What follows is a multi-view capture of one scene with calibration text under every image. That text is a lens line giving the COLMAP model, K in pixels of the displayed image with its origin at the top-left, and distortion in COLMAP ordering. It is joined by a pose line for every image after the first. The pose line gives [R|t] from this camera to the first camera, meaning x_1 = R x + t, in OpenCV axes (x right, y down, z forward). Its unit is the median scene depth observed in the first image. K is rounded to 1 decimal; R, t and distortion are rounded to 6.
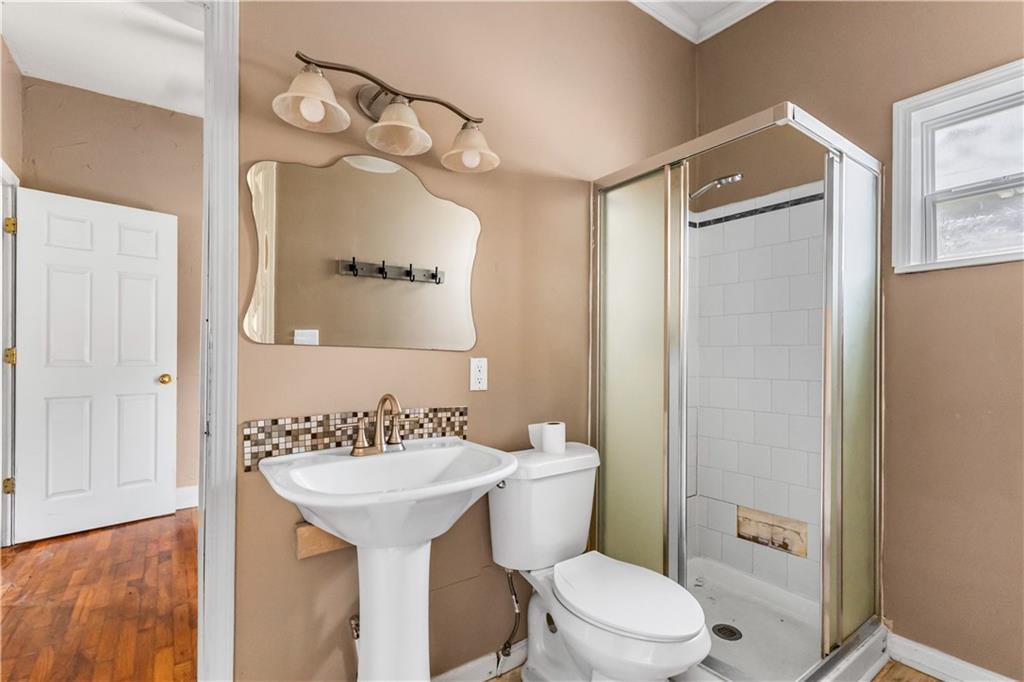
lens RADIAL K [[483.3, 0, 509.2], [0, 483.3, 356.4], [0, 0, 1]] dist [0.001145, -0.000005]
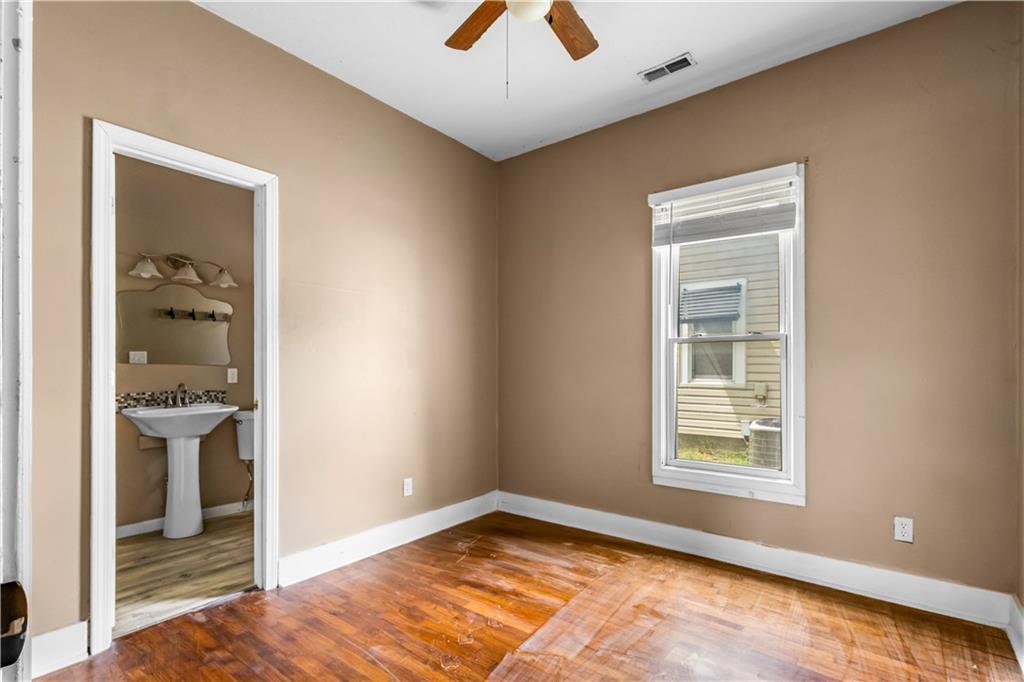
lens RADIAL K [[490.4, 0, 516.2], [0, 490.4, 365.2], [0, 0, 1]] dist [0.011251, 0.000082]
pose [[0.962140, -0.005132, 0.272508, 0.700320], [0.005536, 0.999984, -0.000714, -0.003992], [-0.272500, 0.002196, 0.962153, -1.873205]]
